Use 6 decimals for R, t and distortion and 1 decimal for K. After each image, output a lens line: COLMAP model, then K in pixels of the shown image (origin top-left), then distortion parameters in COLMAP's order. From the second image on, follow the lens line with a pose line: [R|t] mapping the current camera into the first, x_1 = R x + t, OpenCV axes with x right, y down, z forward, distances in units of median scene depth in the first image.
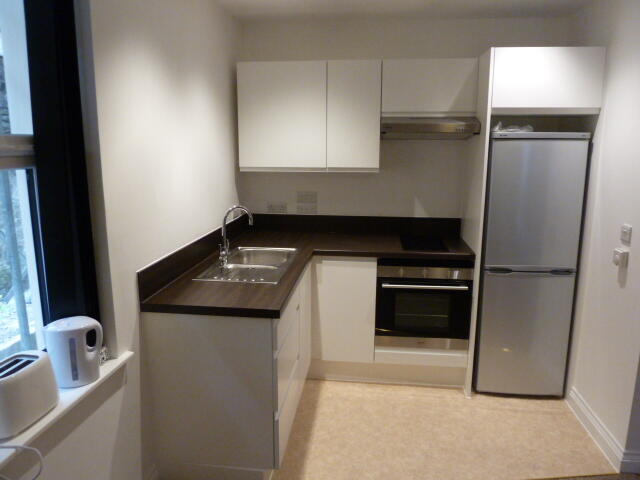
lens RADIAL K [[482.9, 0, 324.5], [0, 482.9, 232.6], [0, 0, 1]] dist [-0.005033, -0.001096]
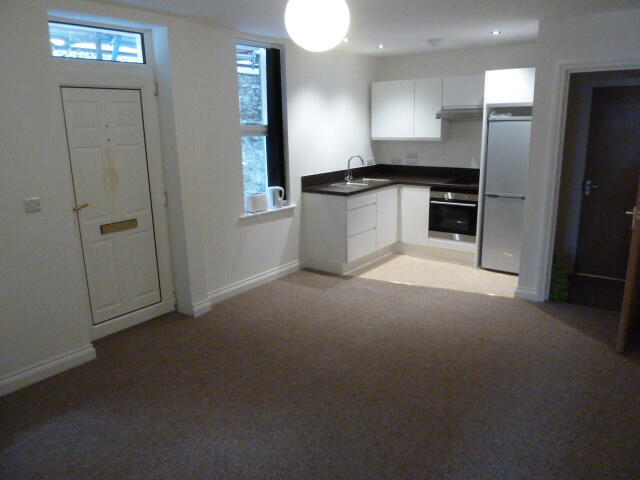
lens RADIAL K [[482.9, 0, 324.5], [0, 482.9, 232.6], [0, 0, 1]] dist [-0.005033, -0.001096]
pose [[0.860115, 0.096964, -0.500799, 0.700447], [-0.074728, 0.995127, 0.064331, 0.137375], [0.504596, -0.017908, 0.863170, -0.795395]]
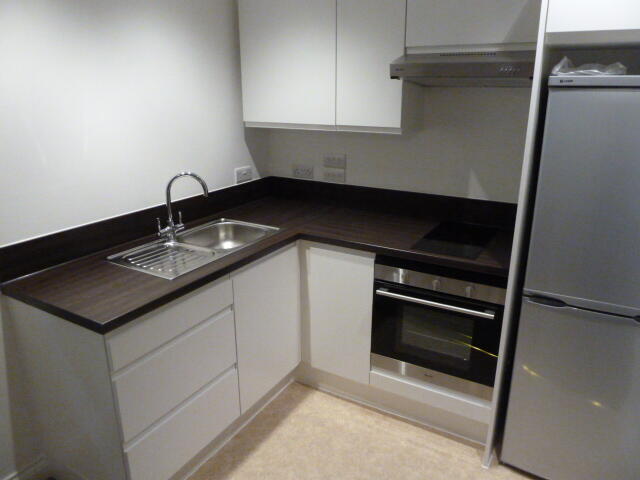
lens RADIAL K [[482.9, 0, 324.5], [0, 482.9, 232.6], [0, 0, 1]] dist [-0.005033, -0.001096]
pose [[0.912450, 0.116708, -0.392192, 0.322761], [-0.073044, 0.989525, 0.124522, -0.064290], [0.402617, -0.084973, 0.911416, 0.301417]]
